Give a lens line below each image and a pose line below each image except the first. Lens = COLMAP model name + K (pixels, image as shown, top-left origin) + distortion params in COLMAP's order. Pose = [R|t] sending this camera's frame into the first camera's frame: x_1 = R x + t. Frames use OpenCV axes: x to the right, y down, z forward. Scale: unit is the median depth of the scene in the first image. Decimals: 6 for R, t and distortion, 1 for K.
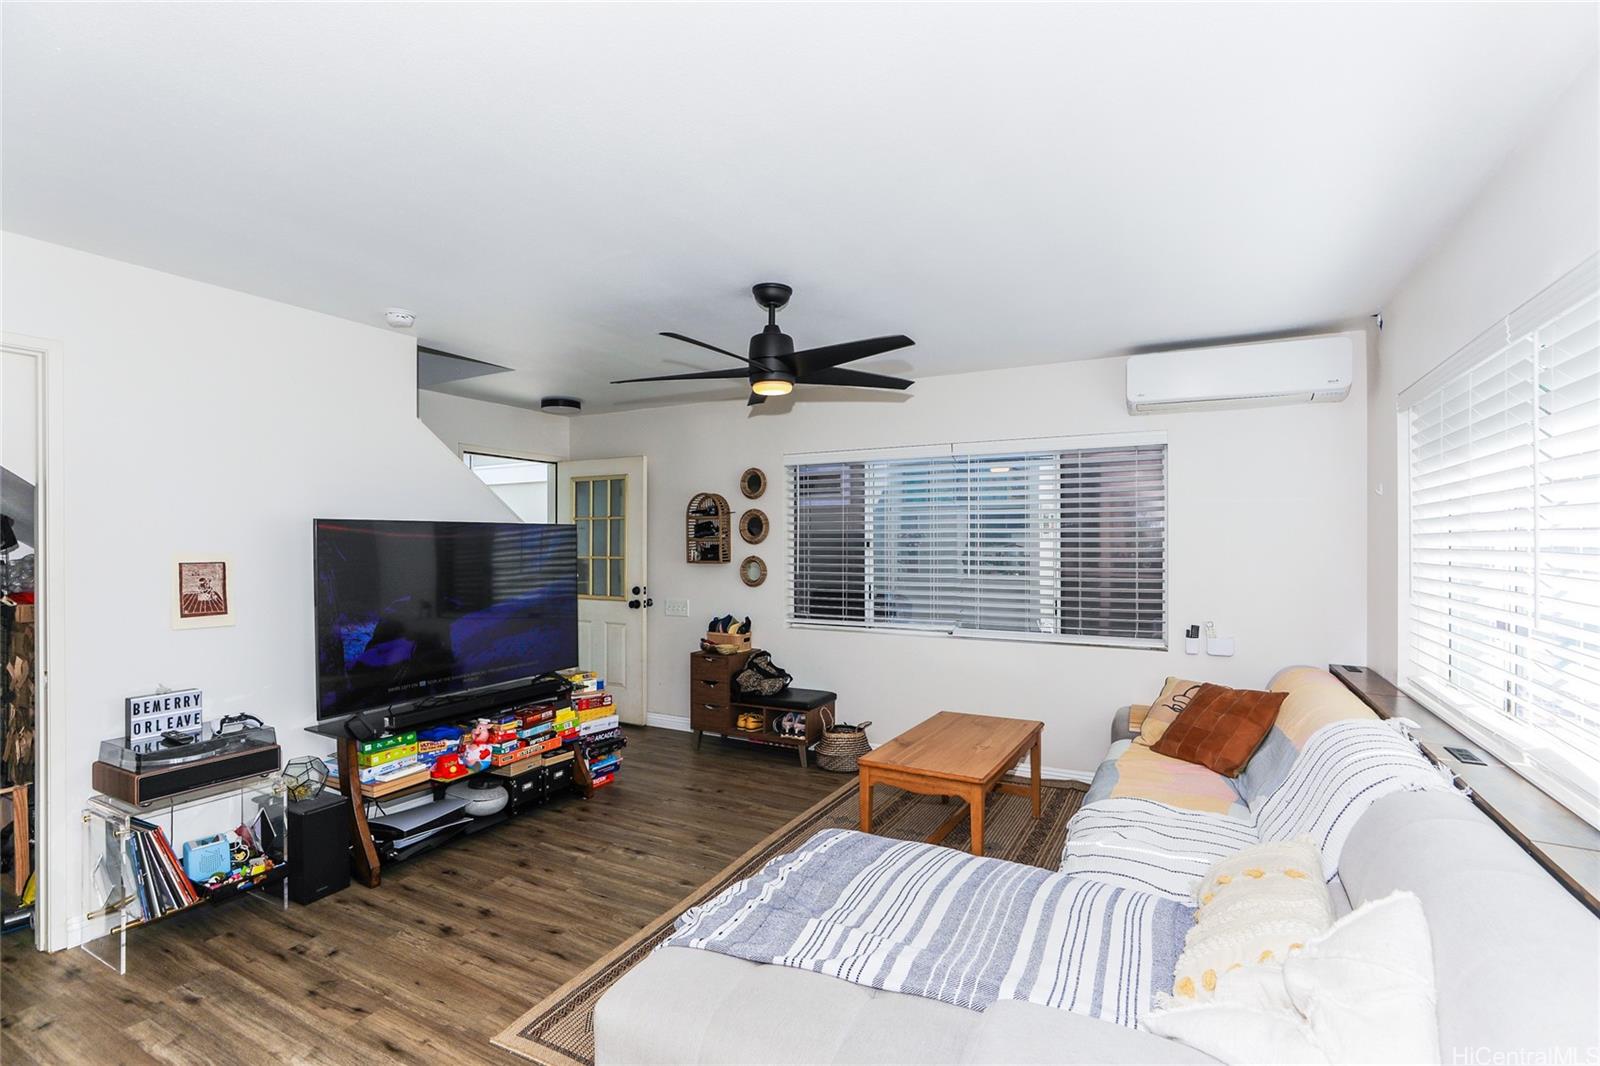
lens RADIAL K [[735.4, 0, 805.0], [0, 735.4, 539.5], [0, 0, 1]] dist [-0.032374, 0.014709]
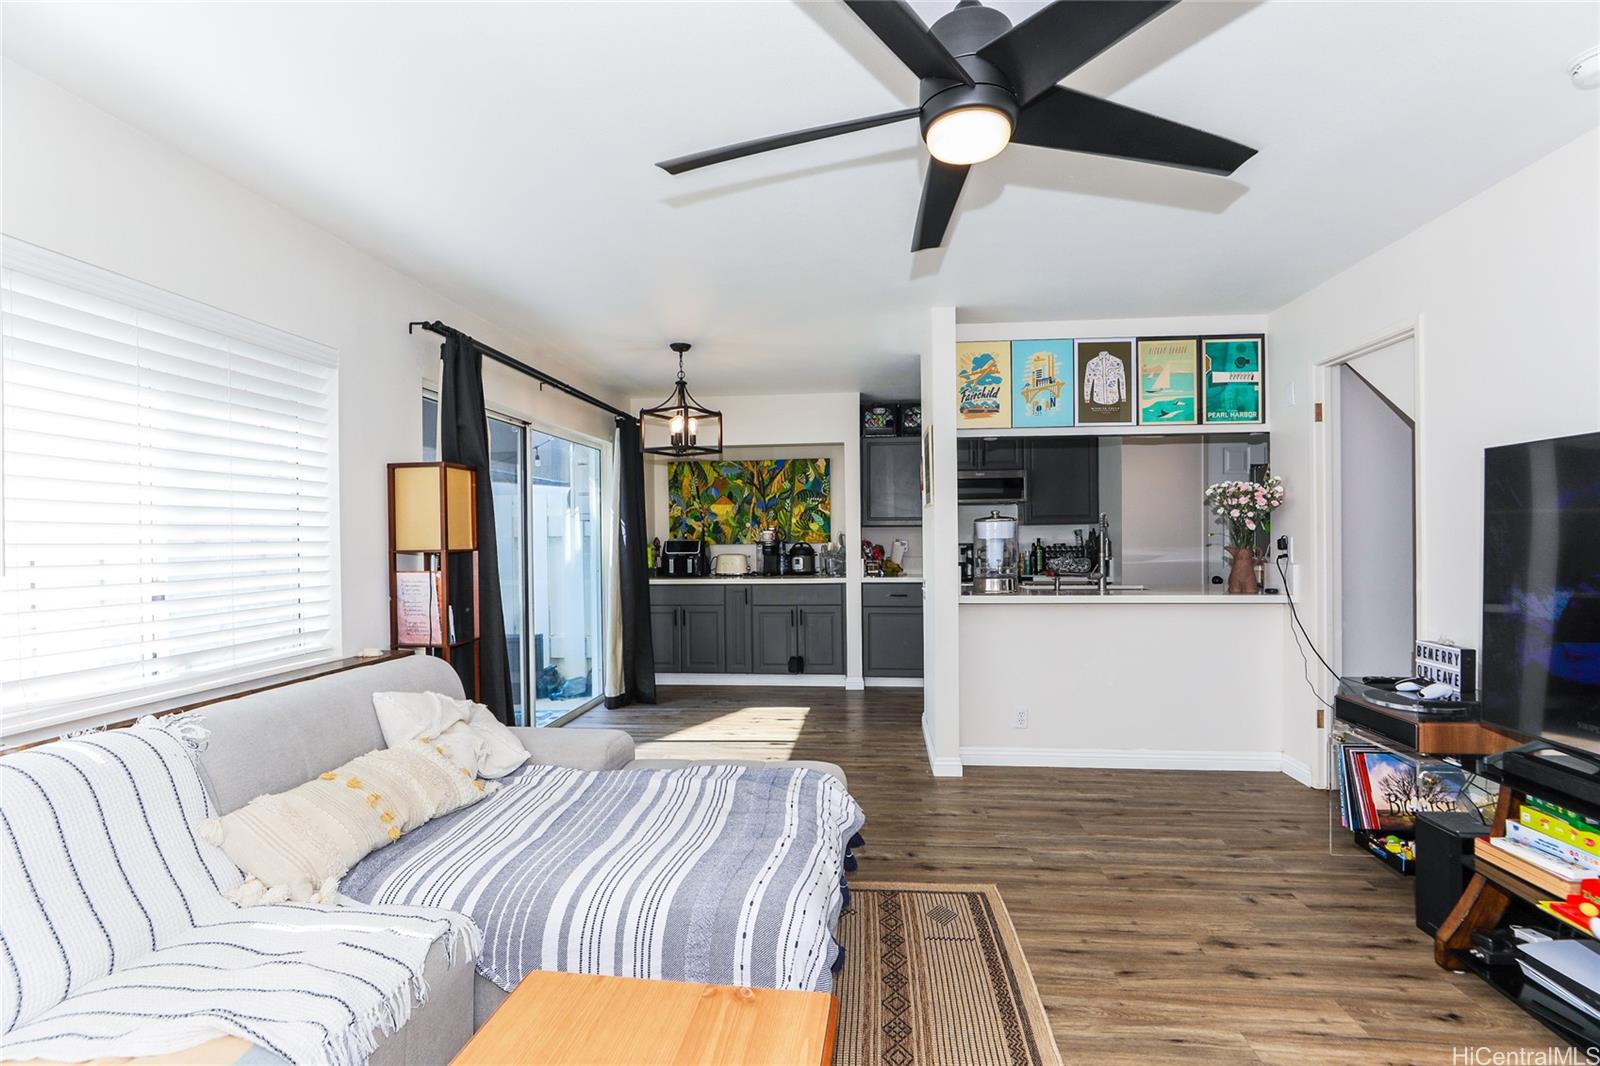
lens RADIAL K [[731.4, 0, 803.0], [0, 731.4, 534.6], [0, 0, 1]] dist [-0.032060, 0.013451]
pose [[-0.924791, 0.010280, -0.380336, 0.201538], [0.011344, 0.999935, -0.000557, 0.042567], [0.380306, -0.004830, -0.924848, 1.168615]]
